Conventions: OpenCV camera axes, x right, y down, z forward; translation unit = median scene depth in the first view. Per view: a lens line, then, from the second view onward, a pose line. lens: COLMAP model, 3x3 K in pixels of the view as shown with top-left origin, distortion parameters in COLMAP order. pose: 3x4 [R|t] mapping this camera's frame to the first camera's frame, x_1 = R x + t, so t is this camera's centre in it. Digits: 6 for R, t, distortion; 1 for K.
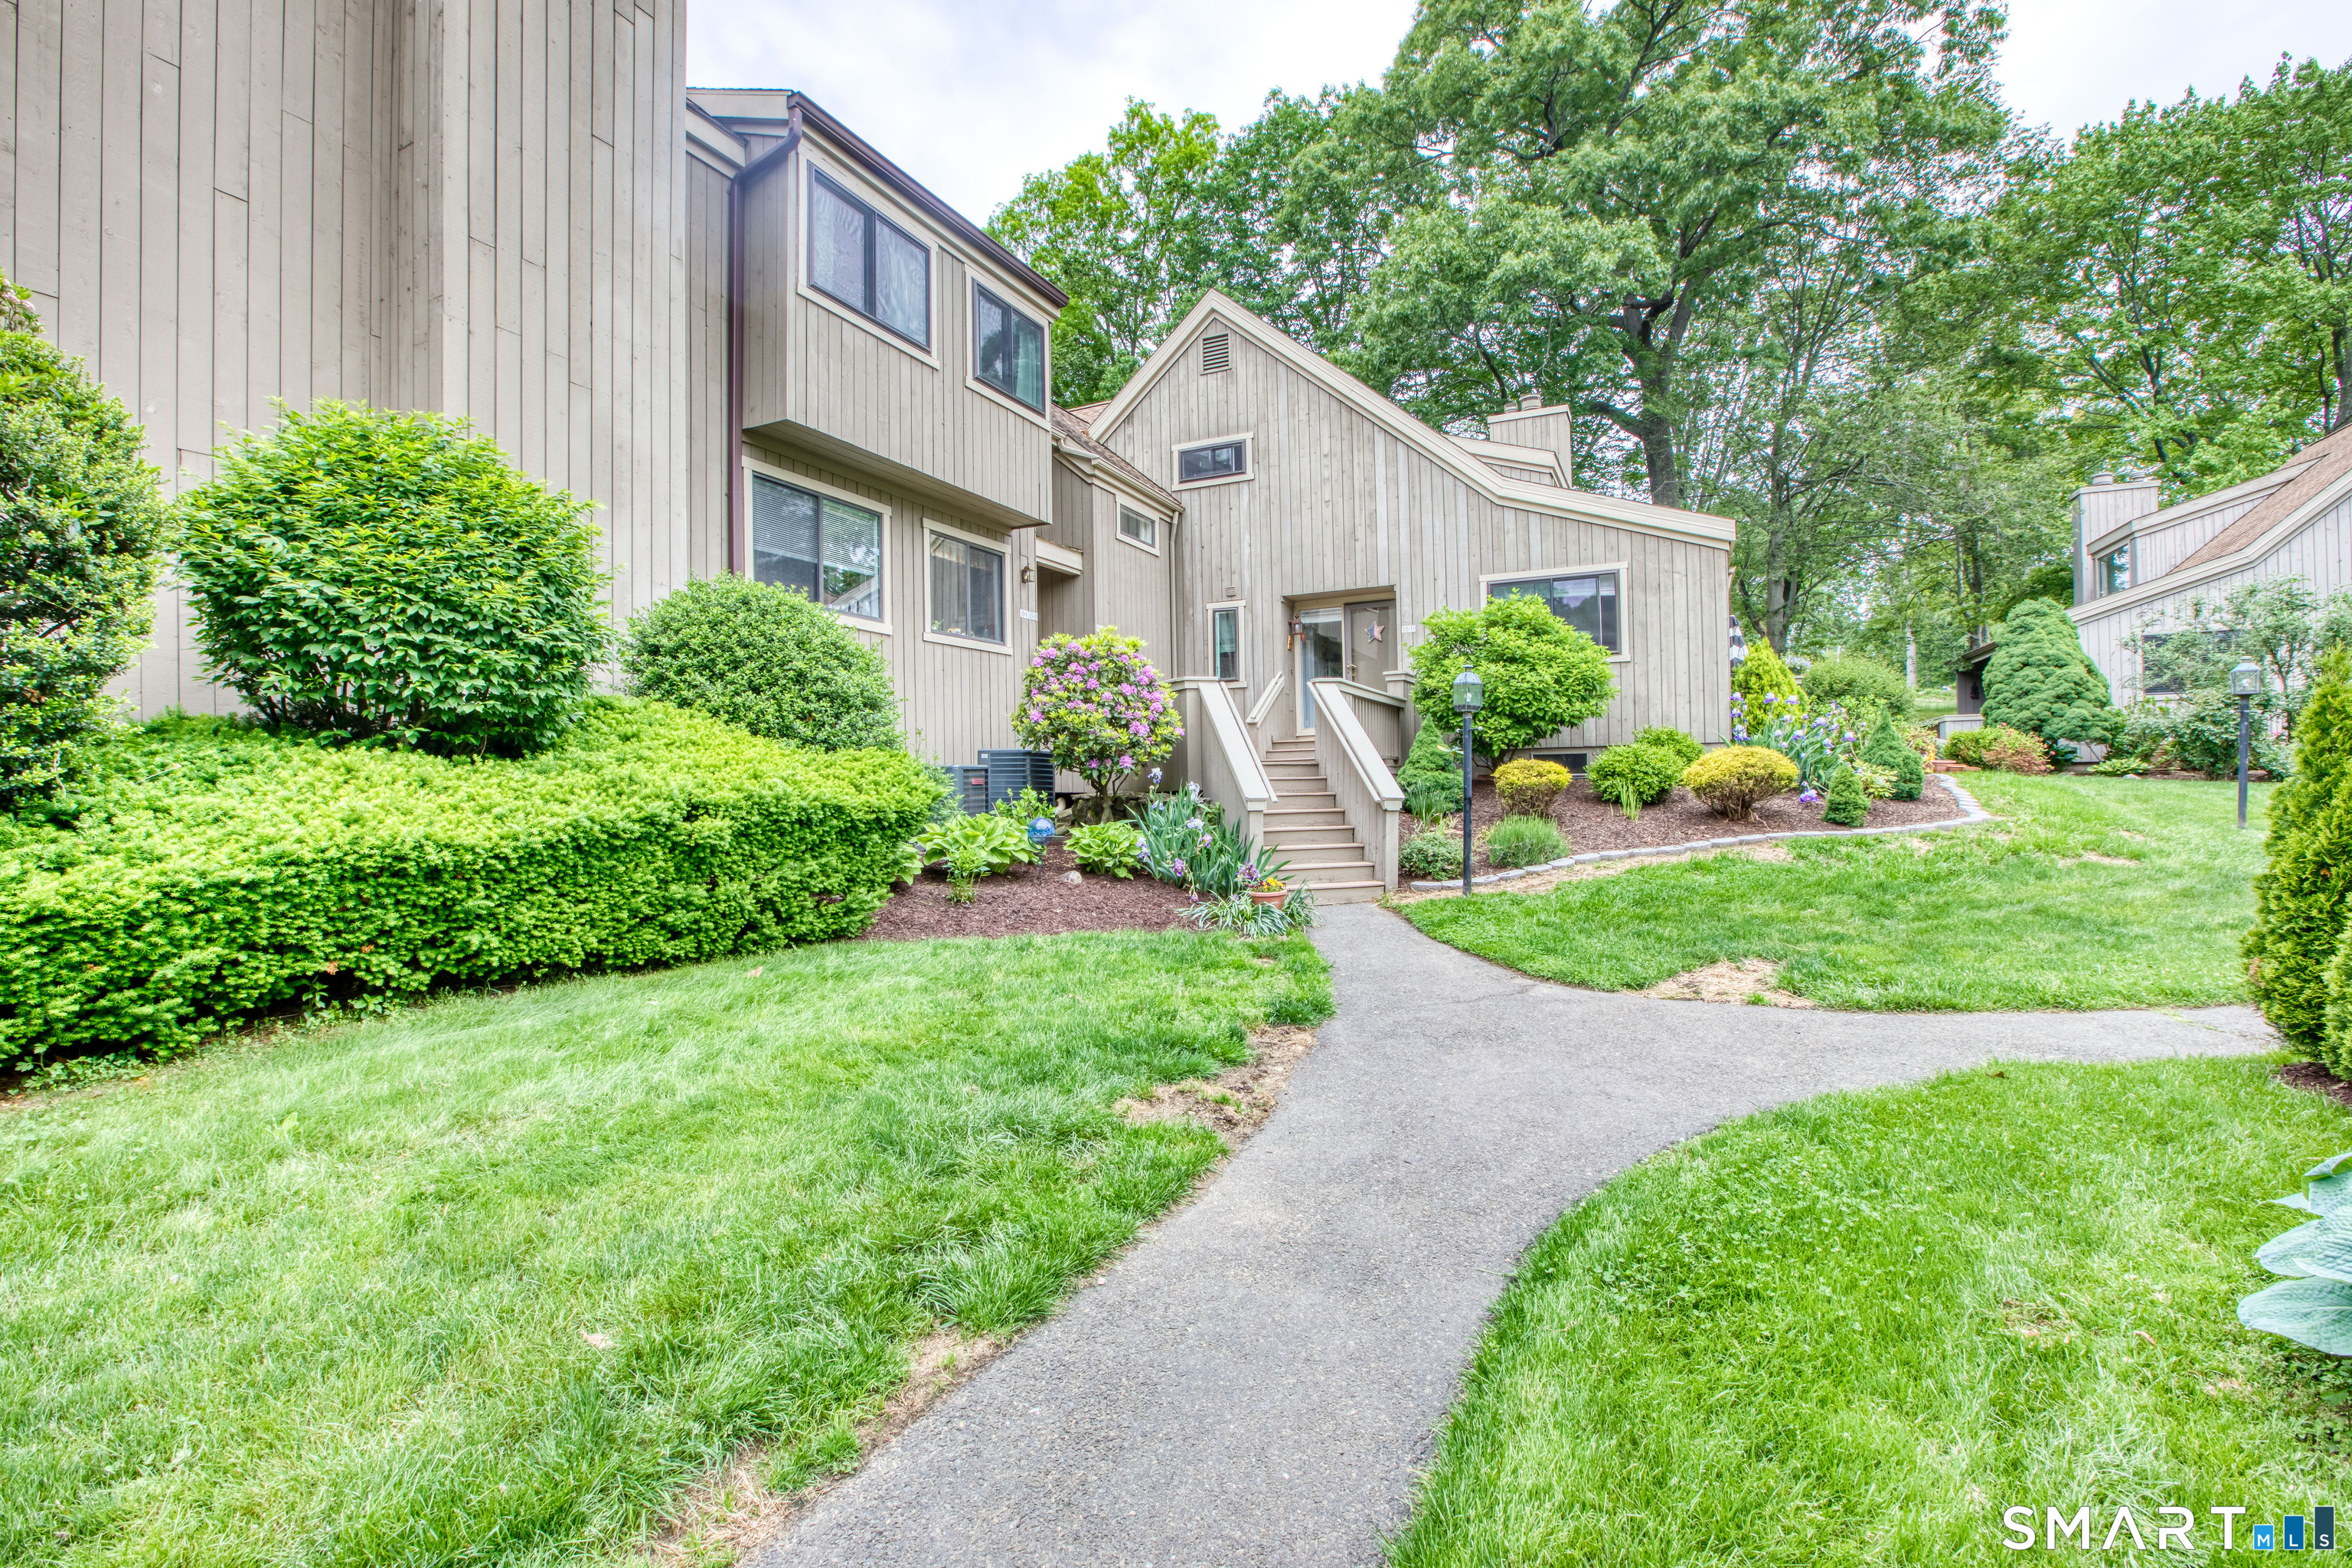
lens RADIAL K [[1063.8, 0, 1187.7], [0, 1063.8, 784.2], [0, 0, 1]] dist [-0.035905, 0.003164]
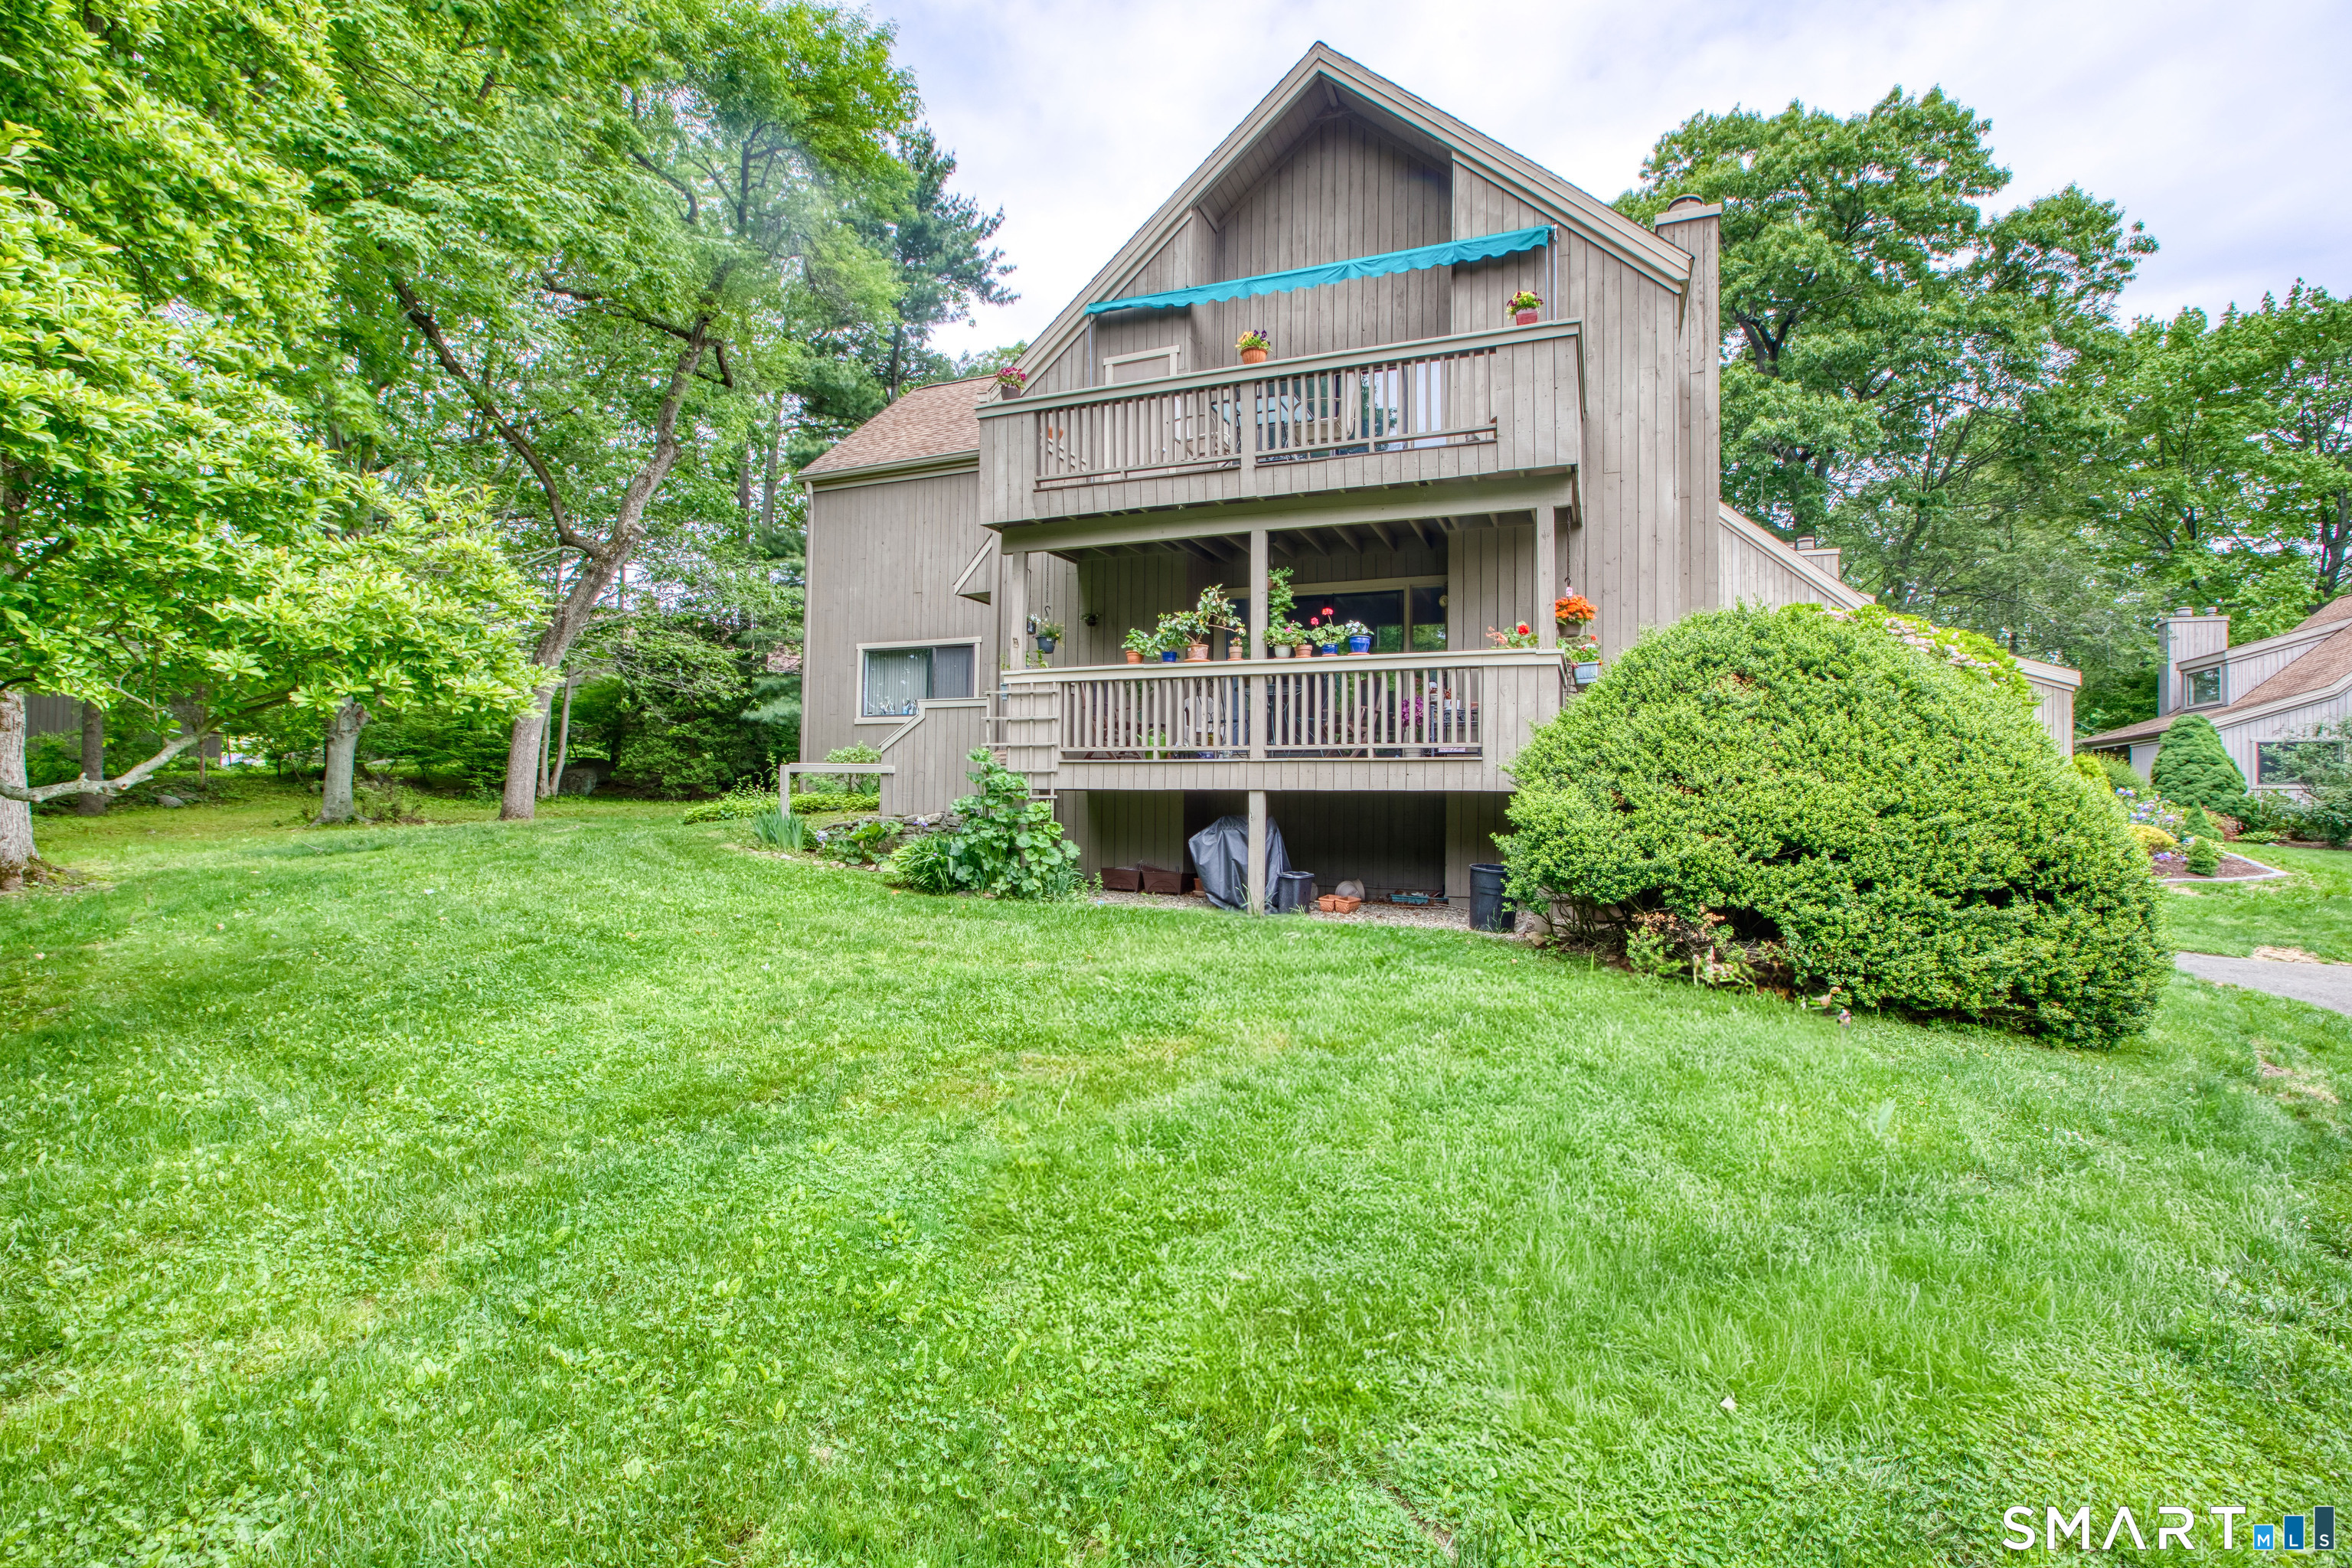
lens RADIAL K [[1063.8, 0, 1178.9], [0, 1063.8, 780.5], [0, 0, 1]] dist [-0.035905, 0.003164]
pose [[0.997454, 0.035143, 0.062045, -0.576526], [-0.033671, 0.999130, -0.024616, -0.007971], [-0.062856, 0.022464, 0.997770, -0.273859]]
